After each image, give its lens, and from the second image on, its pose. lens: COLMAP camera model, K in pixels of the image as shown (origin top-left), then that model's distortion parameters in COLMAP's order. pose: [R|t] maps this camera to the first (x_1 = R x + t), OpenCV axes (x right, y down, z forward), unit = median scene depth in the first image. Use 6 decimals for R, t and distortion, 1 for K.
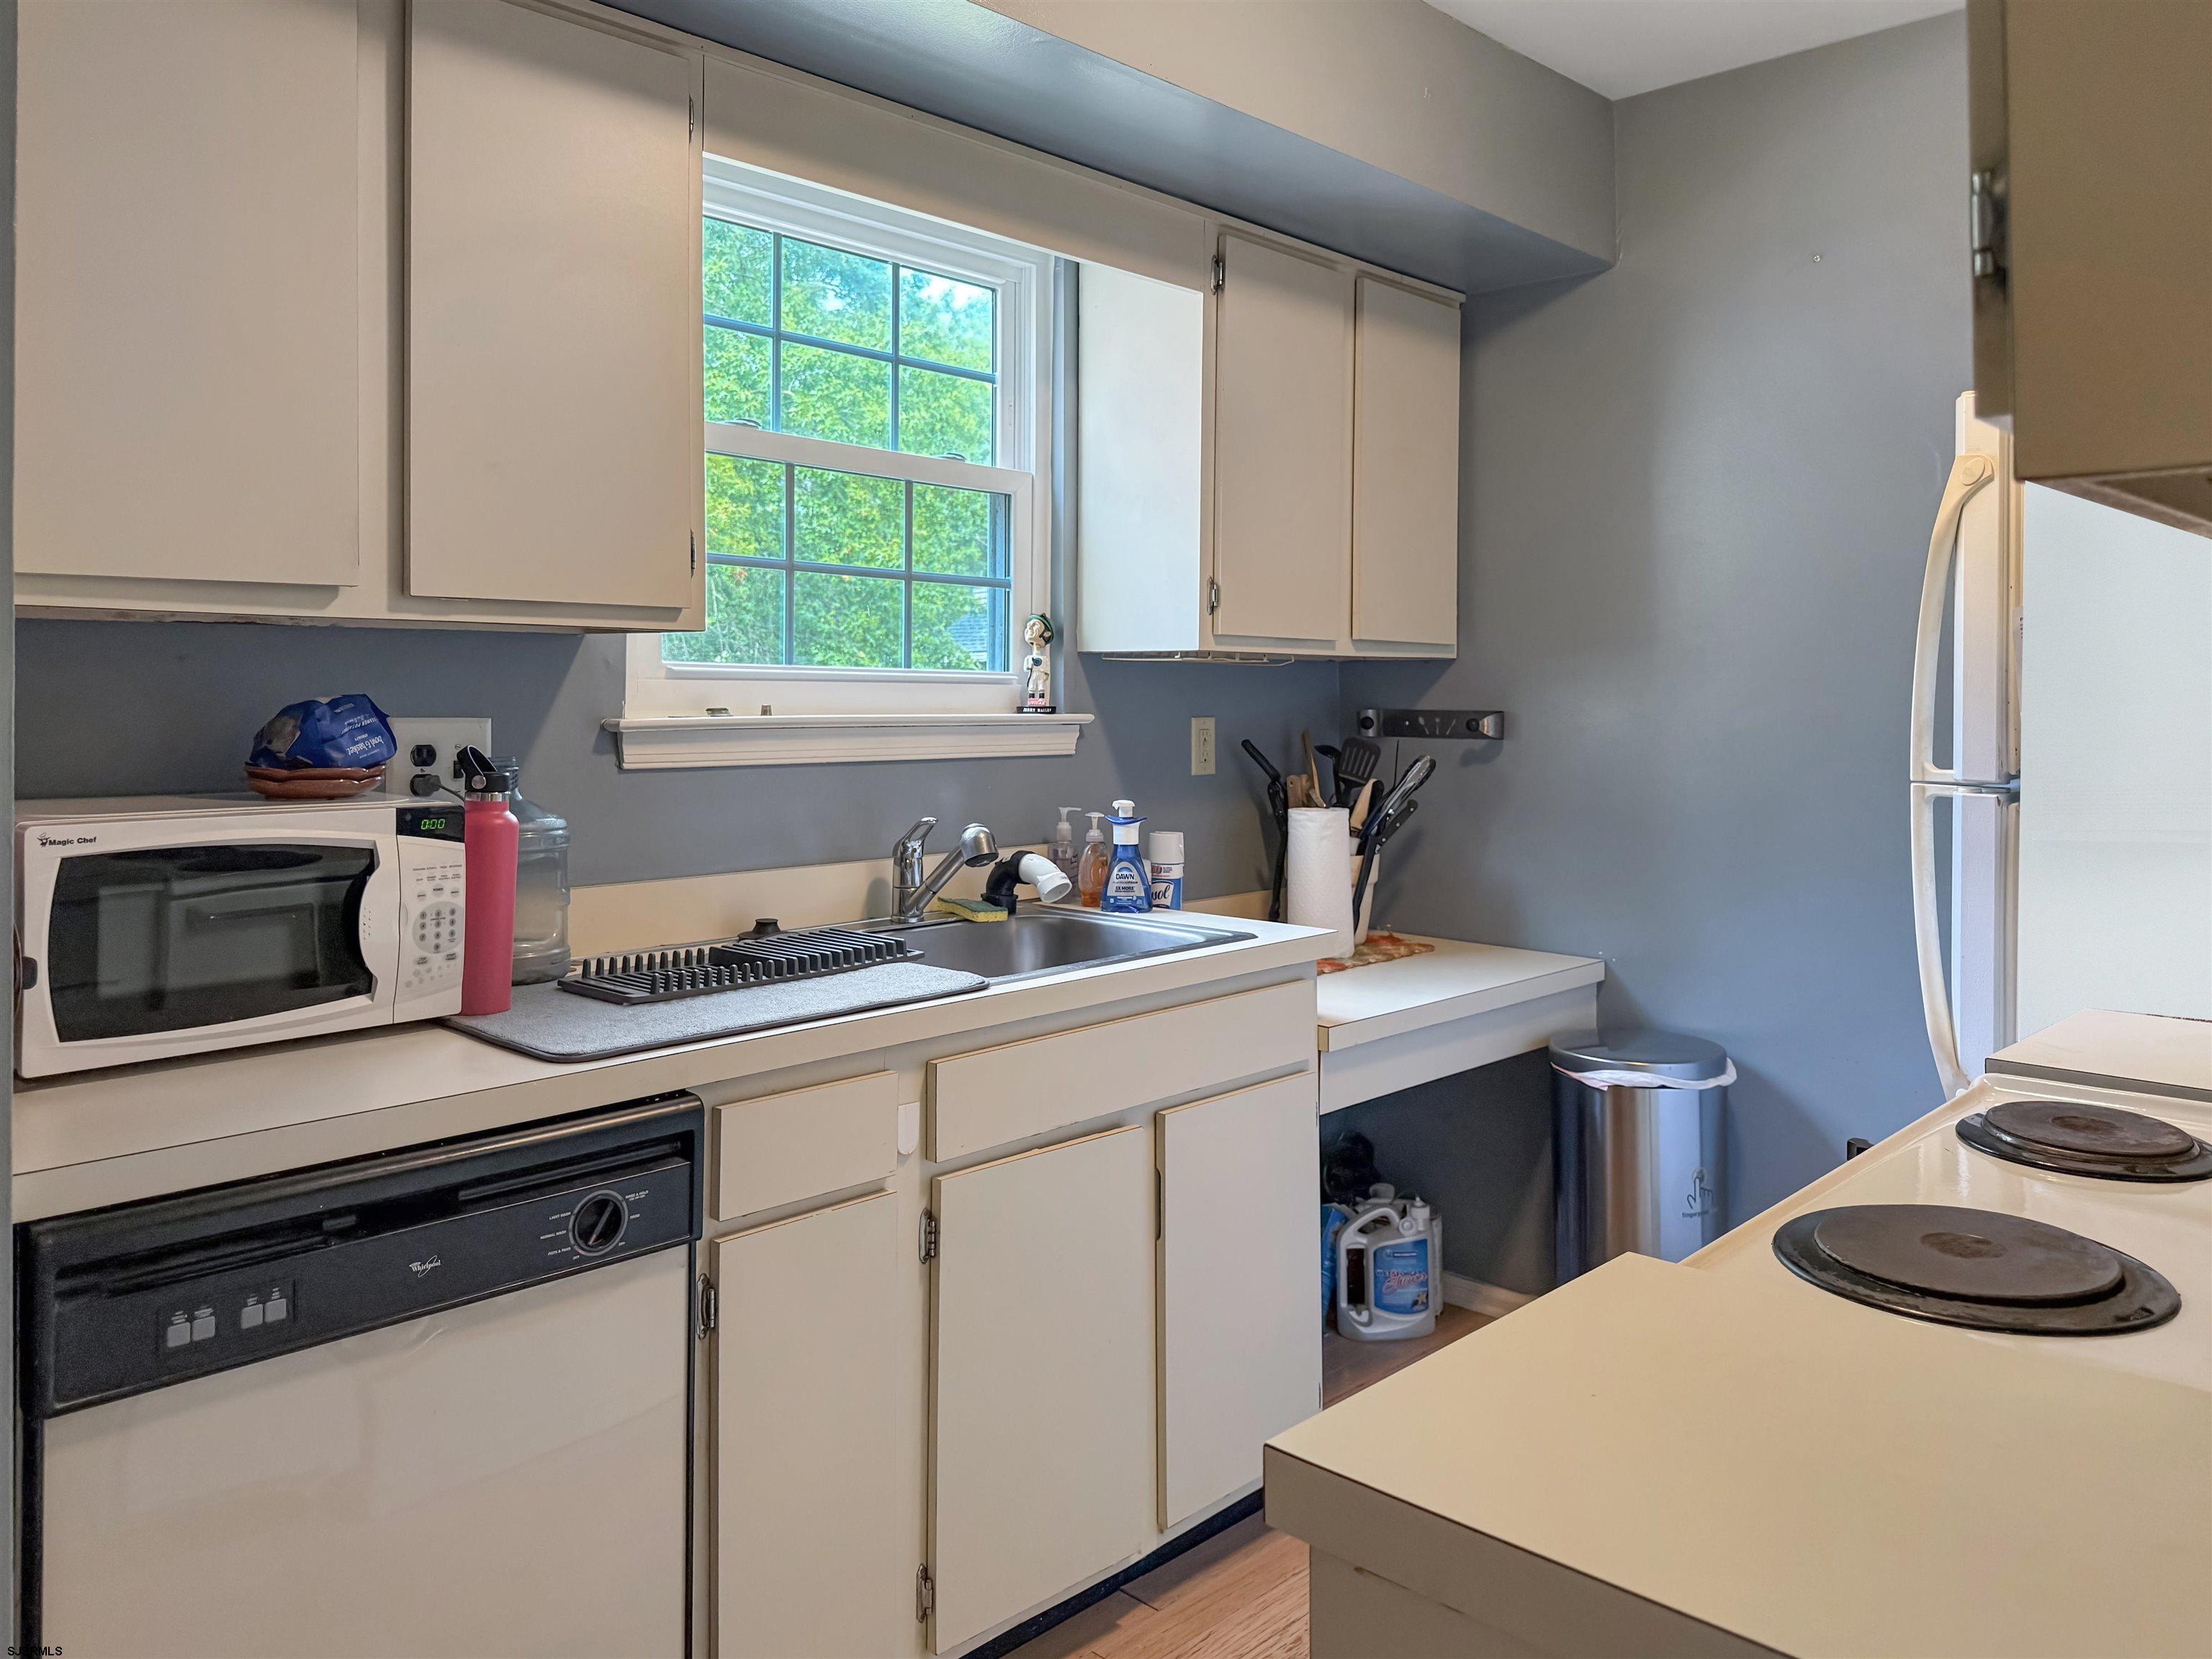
lens RADIAL K [[1571.7, 0, 1104.9], [0, 1571.7, 704.2], [0, 0, 1]] dist [0.083589, -0.119700]
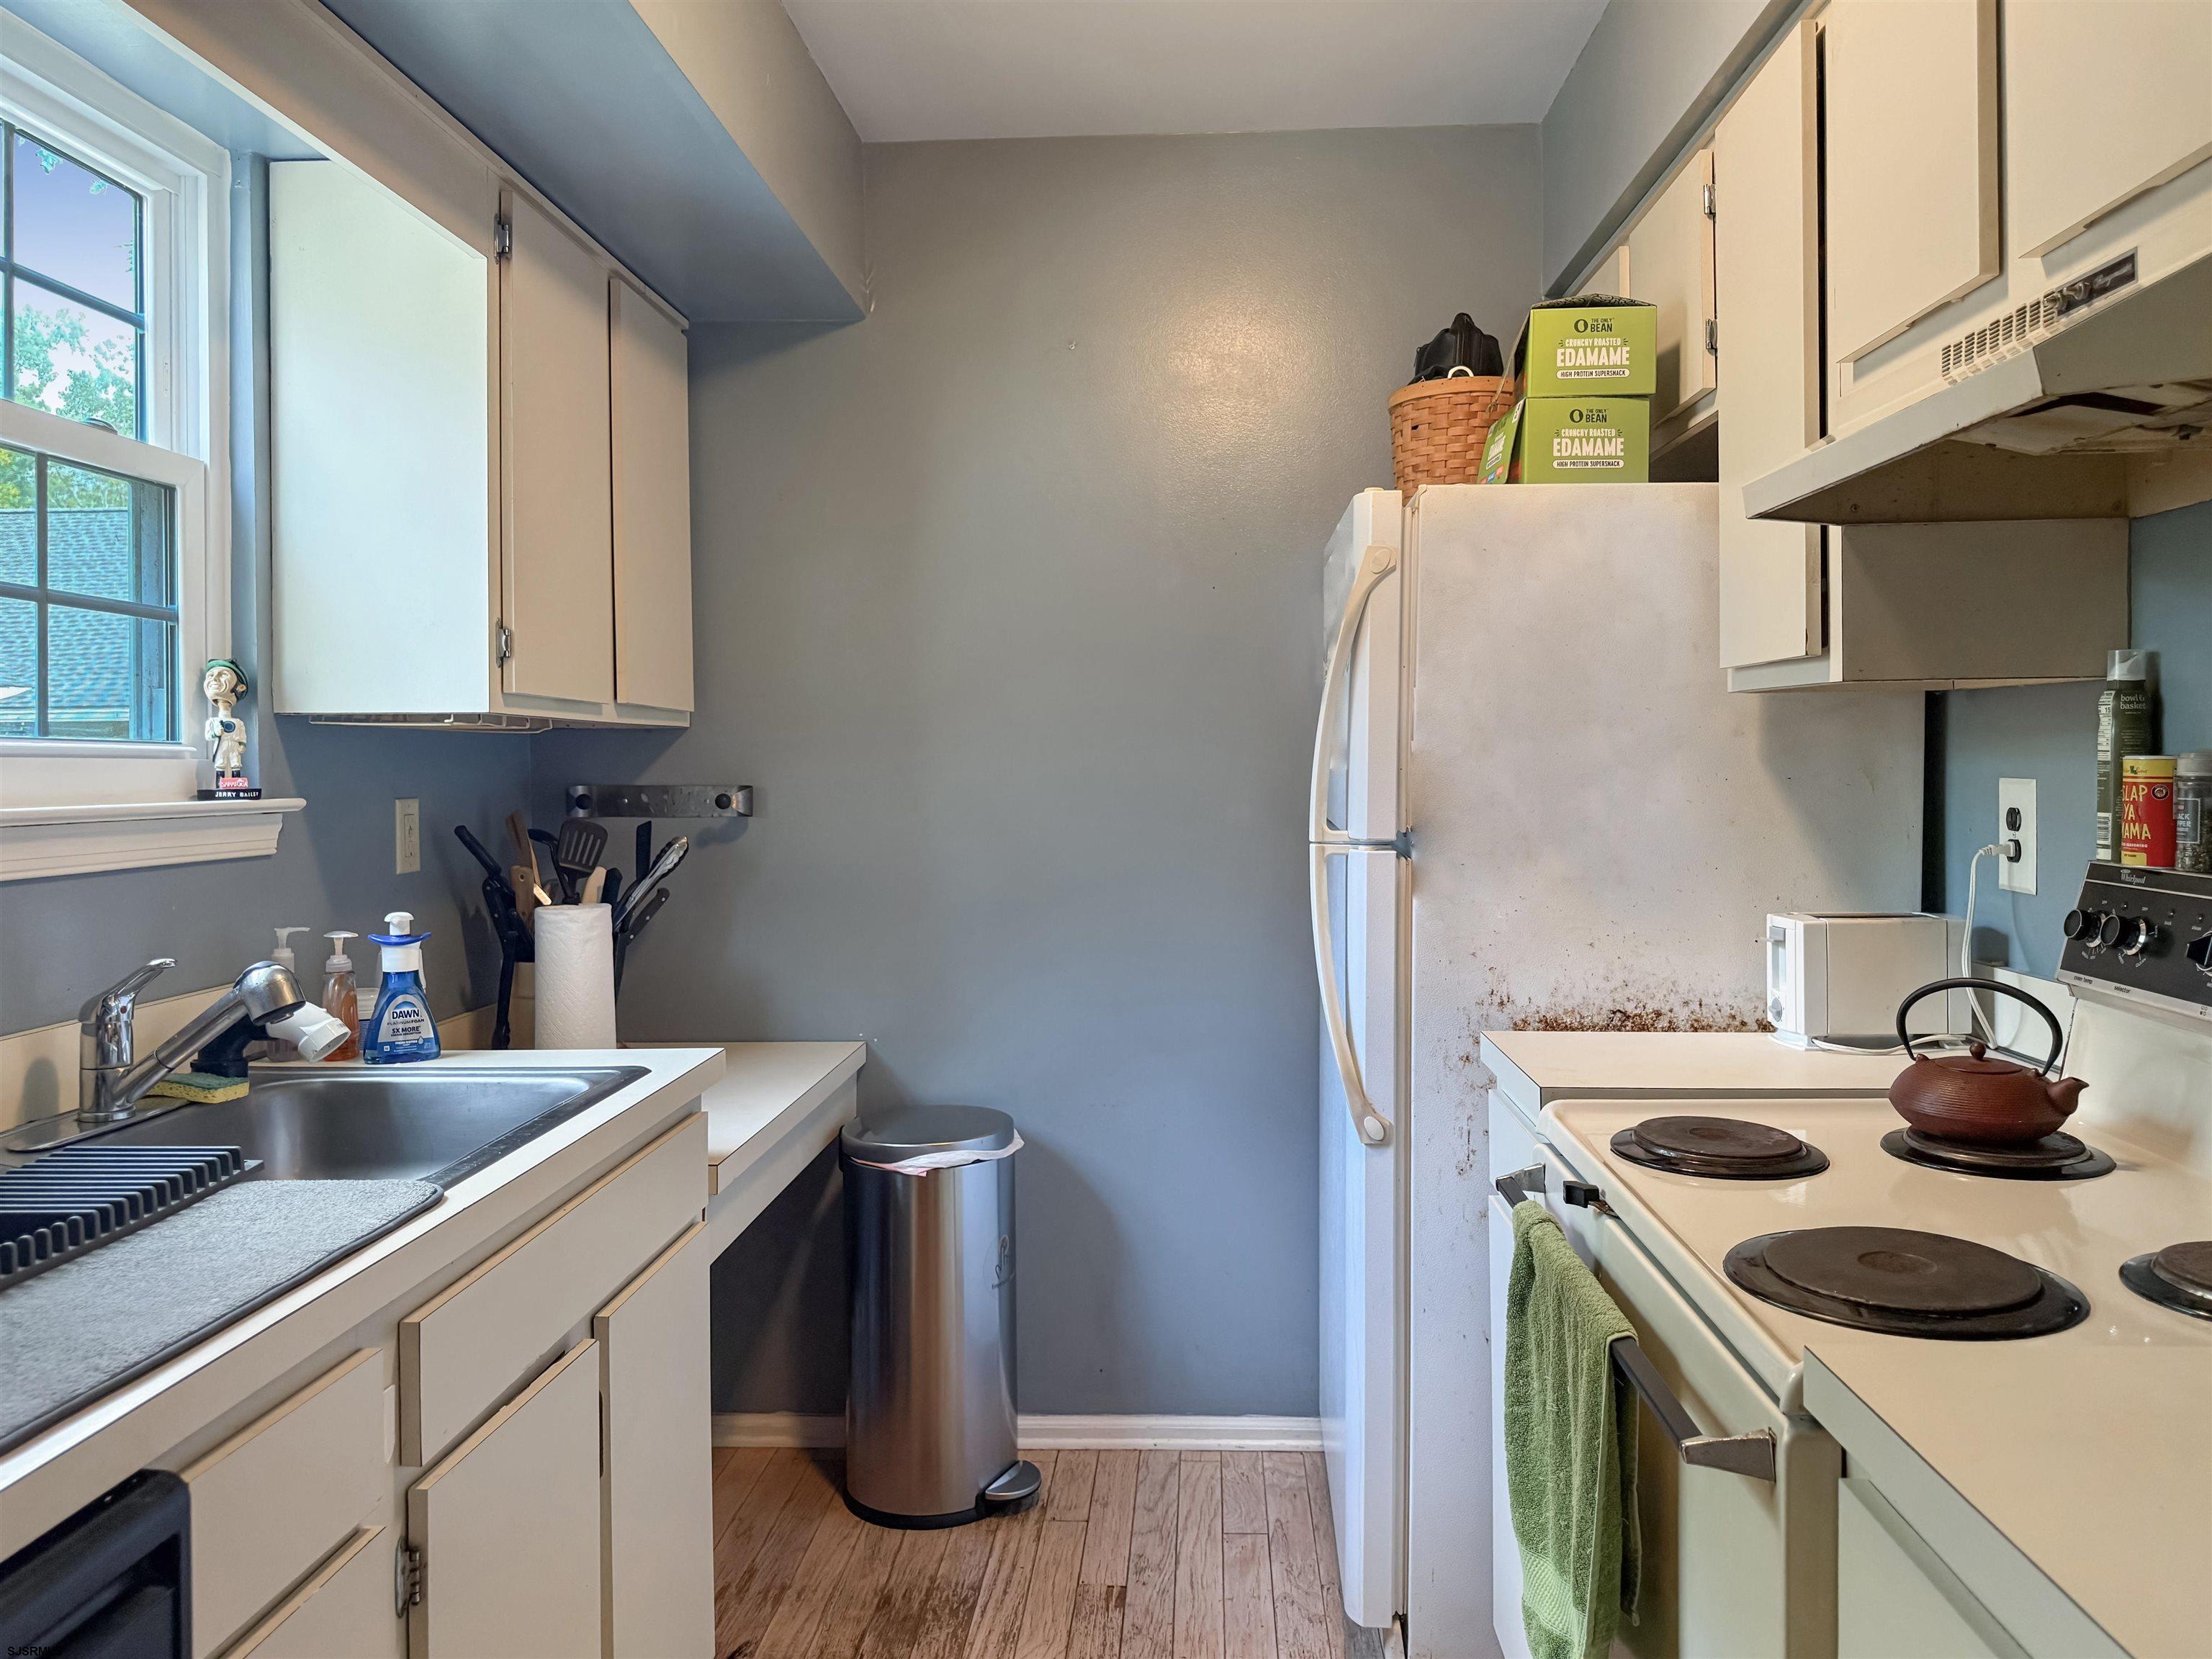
lens RADIAL K [[1591.3, 0, 1109.9], [0, 1591.3, 774.2], [0, 0, 1]] dist [0.001733, 0.001245]
pose [[0.749800, -0.012392, 0.661549, -0.224620], [0.013001, 0.999908, 0.003994, -0.003267], [-0.661537, 0.005607, 0.749892, 0.198755]]
